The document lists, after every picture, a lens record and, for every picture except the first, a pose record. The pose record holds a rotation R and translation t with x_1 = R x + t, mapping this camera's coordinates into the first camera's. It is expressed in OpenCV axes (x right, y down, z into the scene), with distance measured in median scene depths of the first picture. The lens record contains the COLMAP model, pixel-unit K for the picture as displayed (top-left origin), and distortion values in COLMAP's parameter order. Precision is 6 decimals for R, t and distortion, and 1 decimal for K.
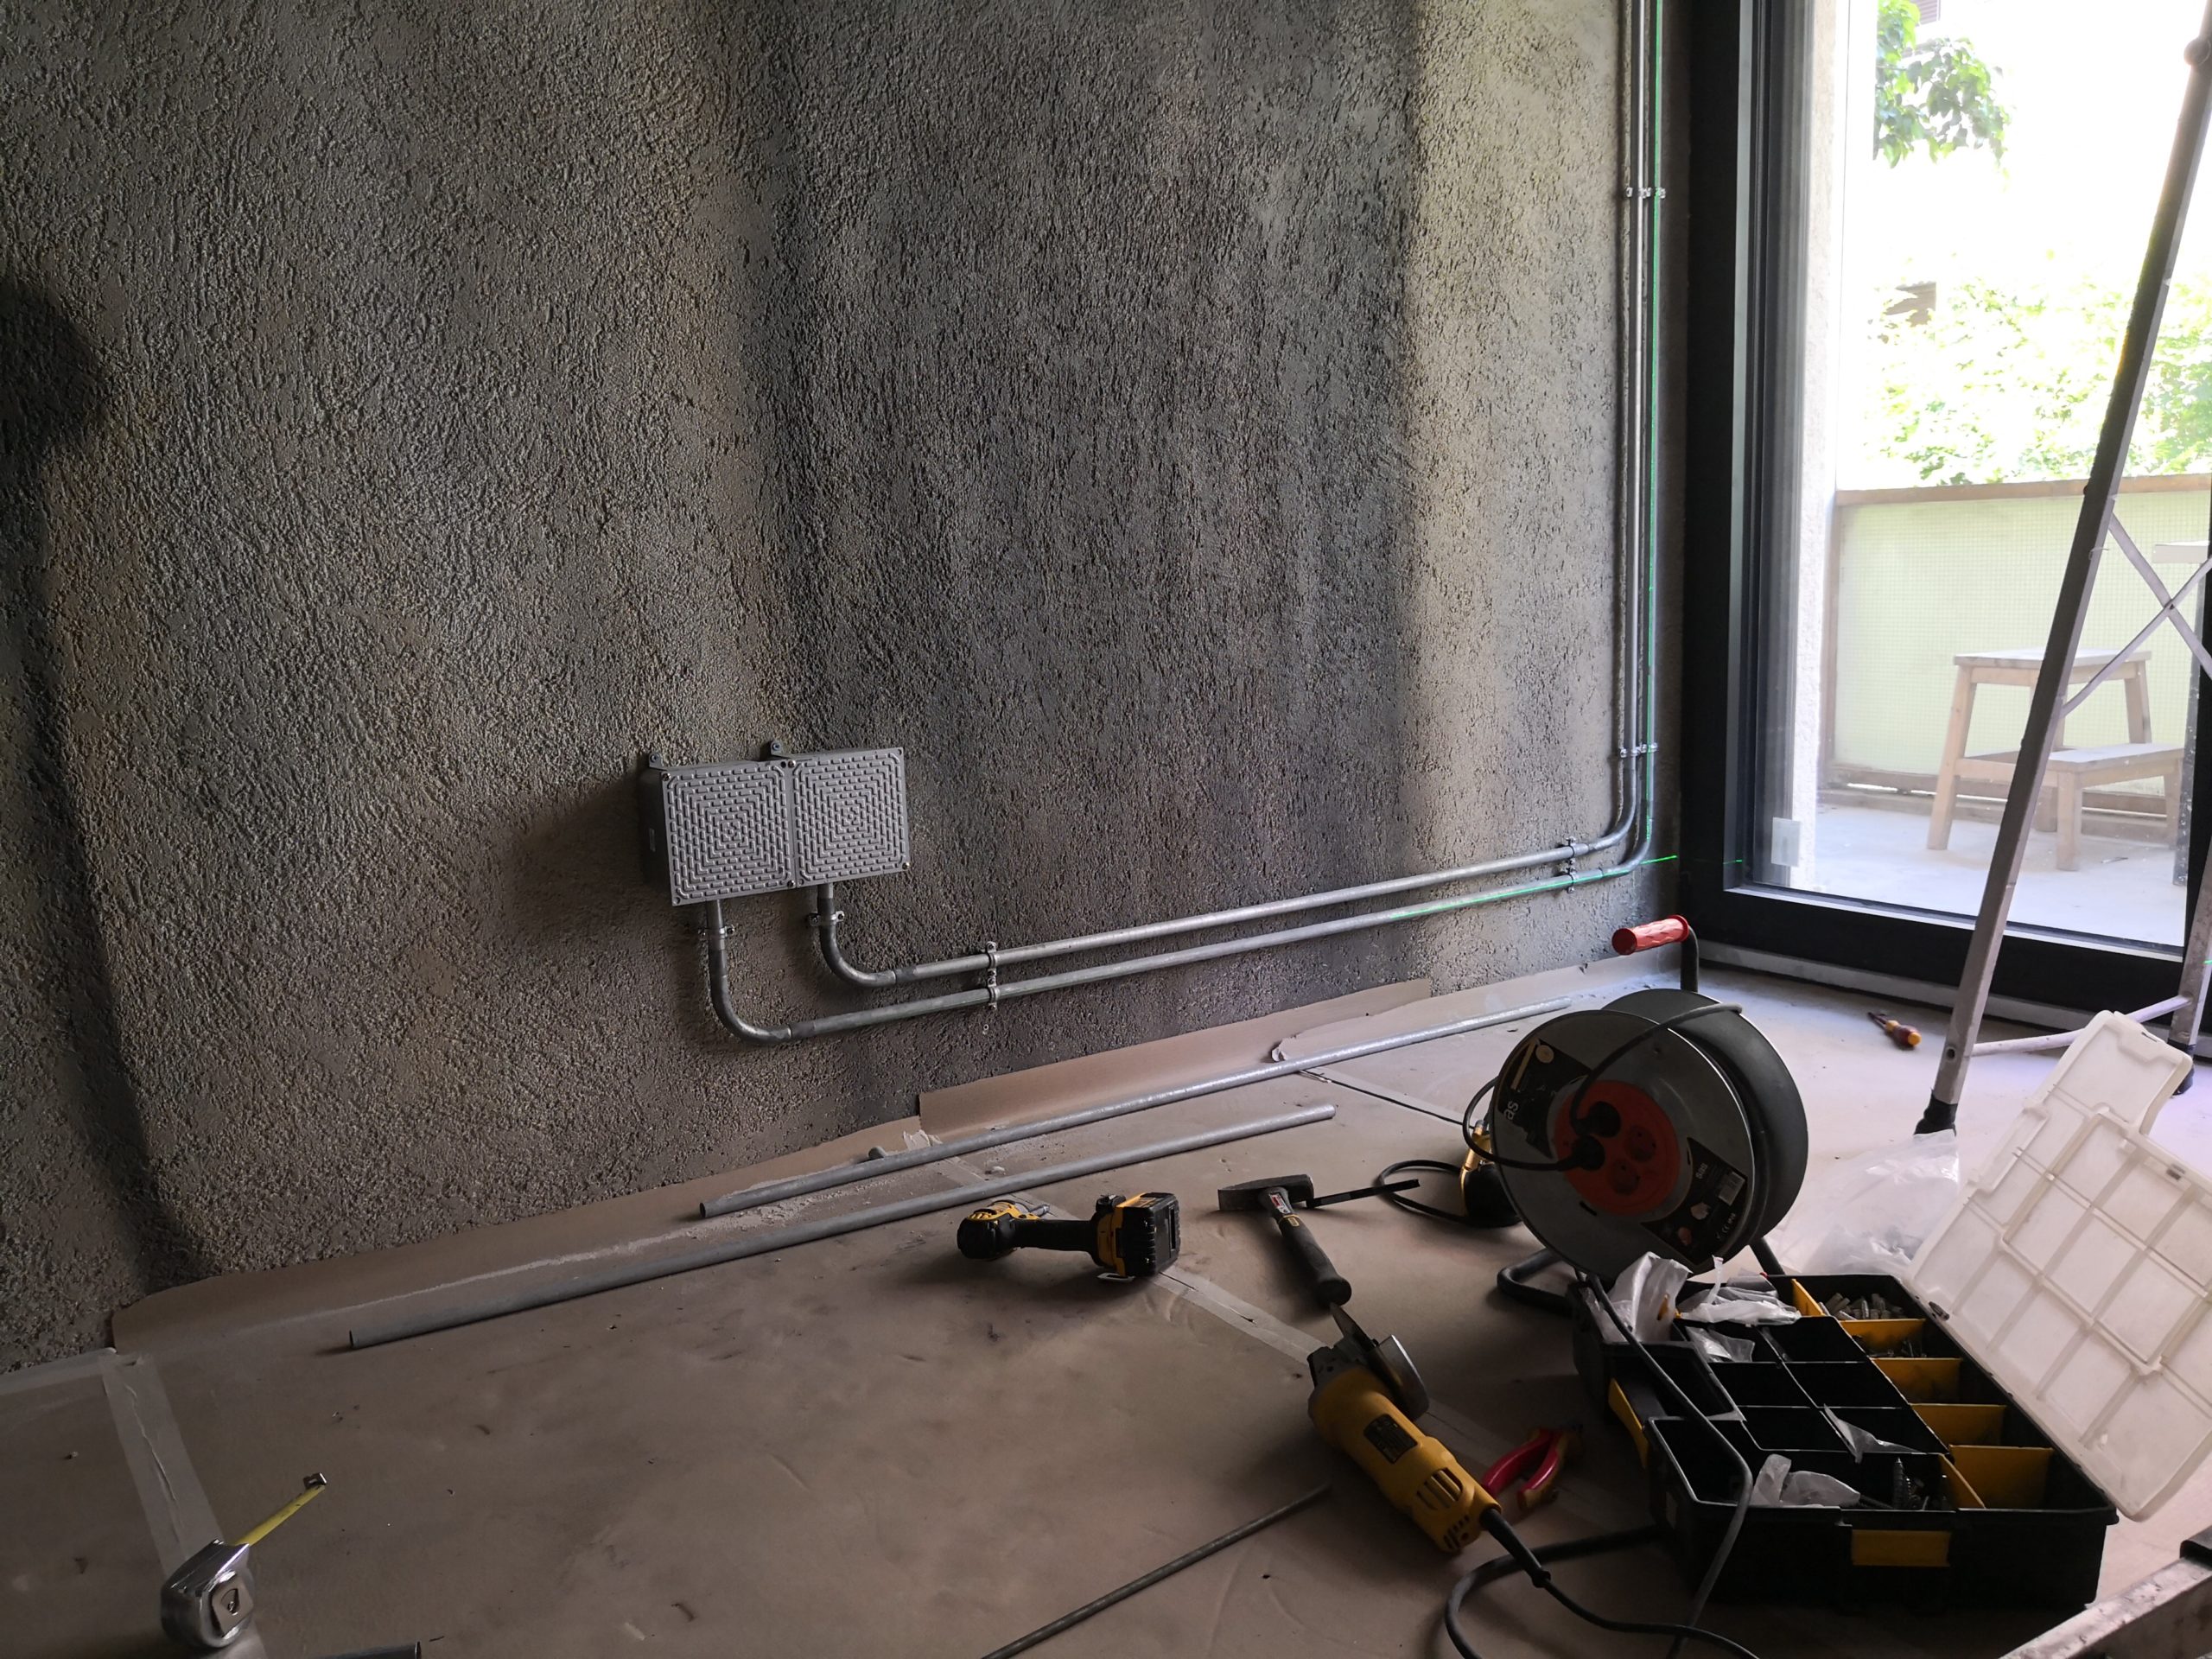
lens RADIAL K [[1793.2, 0, 1108.4], [0, 1793.2, 847.2], [0, 0, 1]] dist [0.015178, -0.049891]
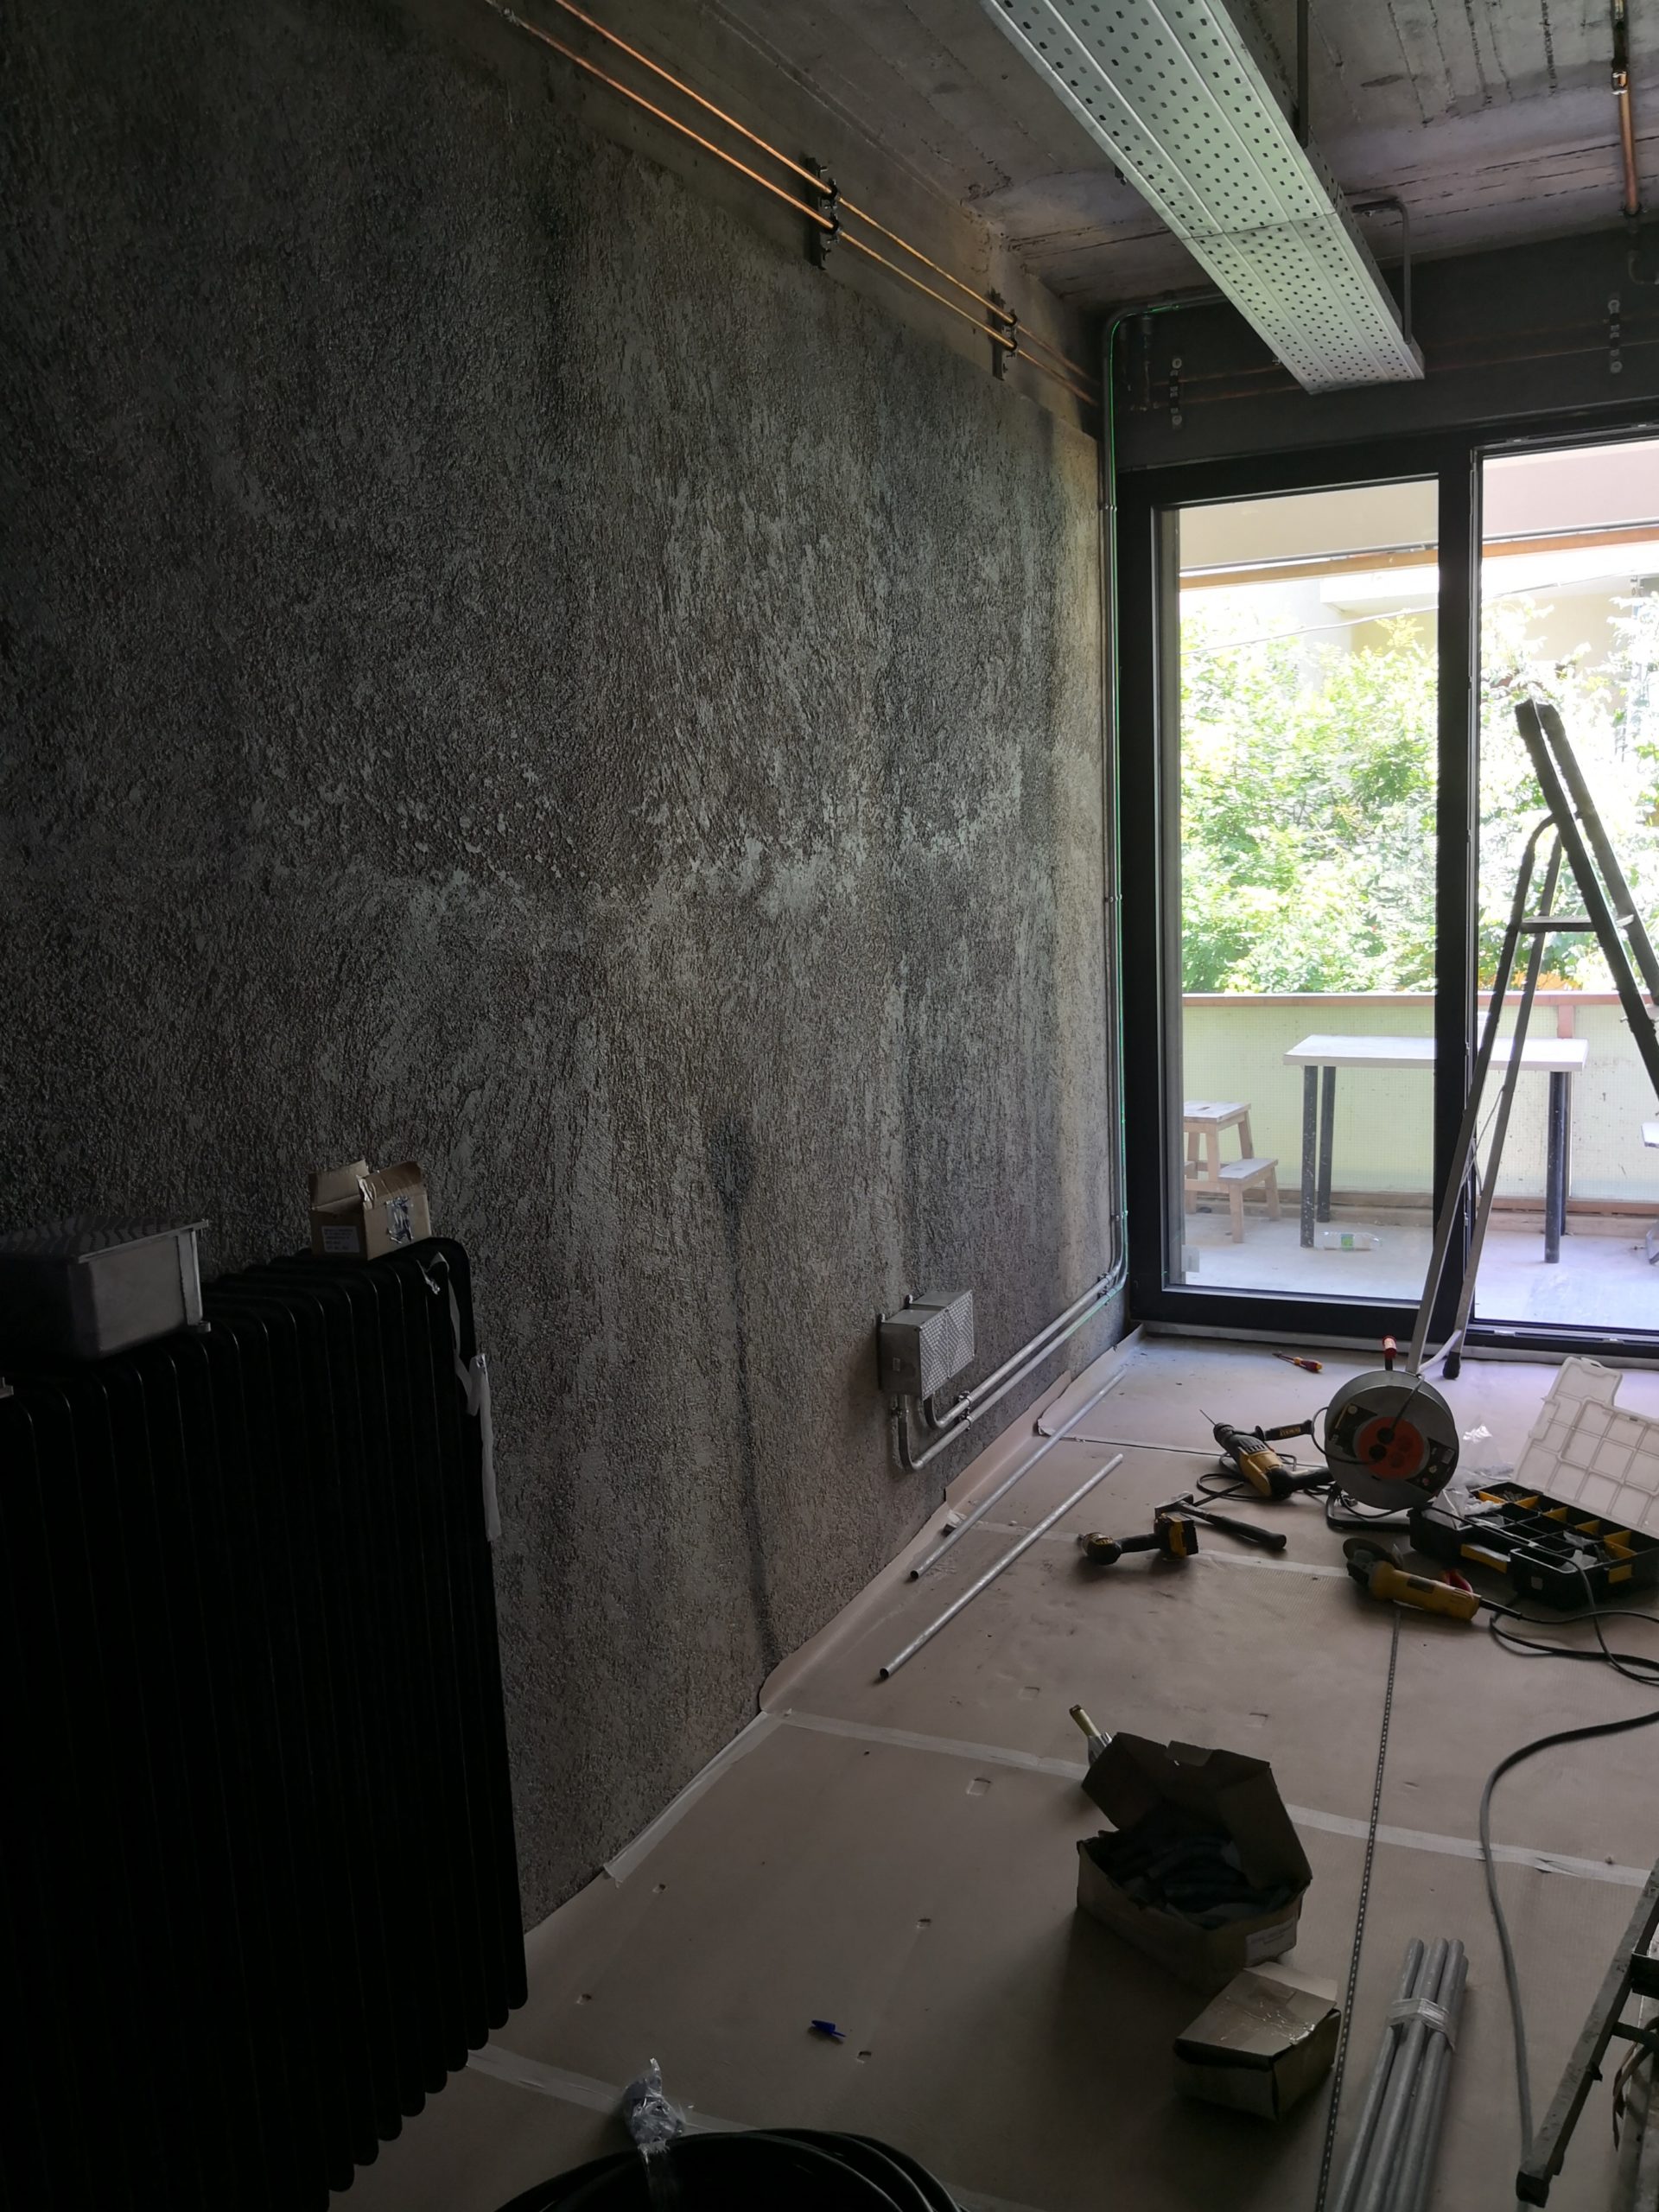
lens RADIAL K [[1793.2, 0, 817.3], [0, 1793.2, 1103.3], [0, 0, 1]] dist [0.015178, -0.049891]
pose [[0.868689, -0.076503, 0.489415, -1.163133], [0.096503, 0.995209, -0.015722, -0.241620], [-0.485867, 0.060888, 0.871909, -0.506302]]
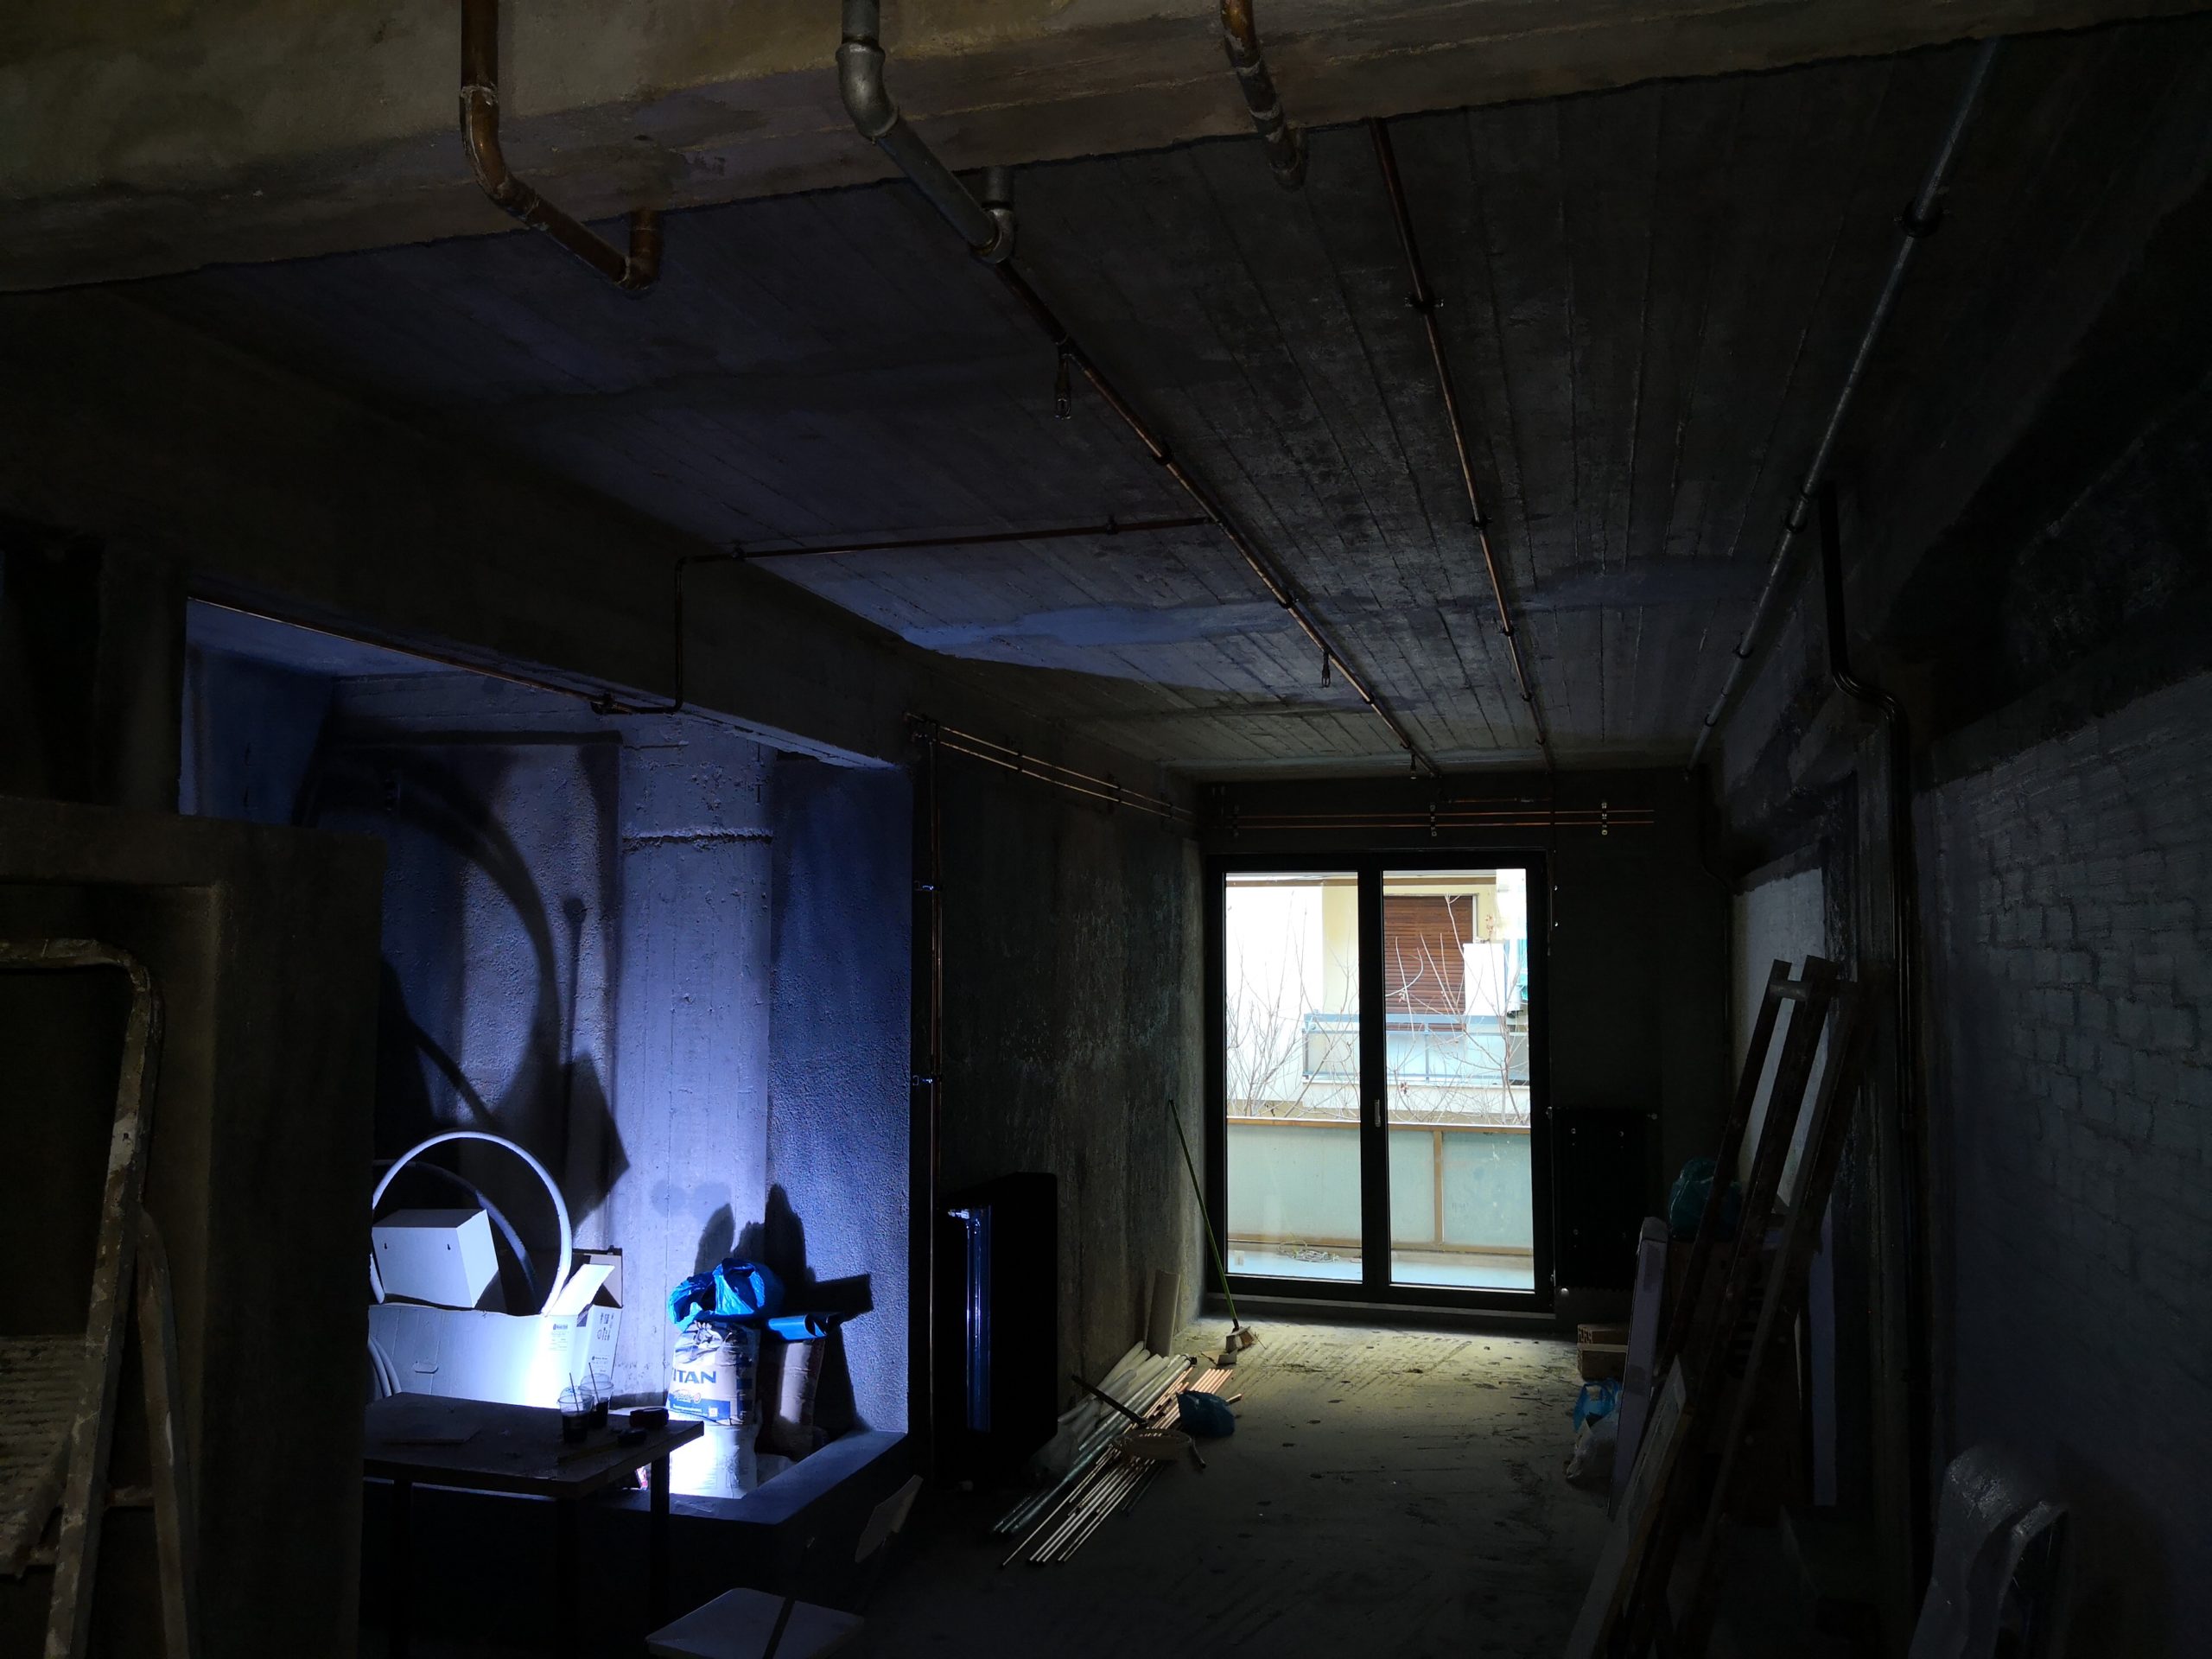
lens RADIAL K [[1793.2, 0, 1099.0], [0, 1793.2, 820.9], [0, 0, 1]] dist [0.015178, -0.049891]
pose [[0.776426, 0.079602, 0.625162, -2.863347], [0.085088, 0.969667, -0.229143, -0.069899], [-0.624439, 0.231106, 0.746101, -2.147066]]
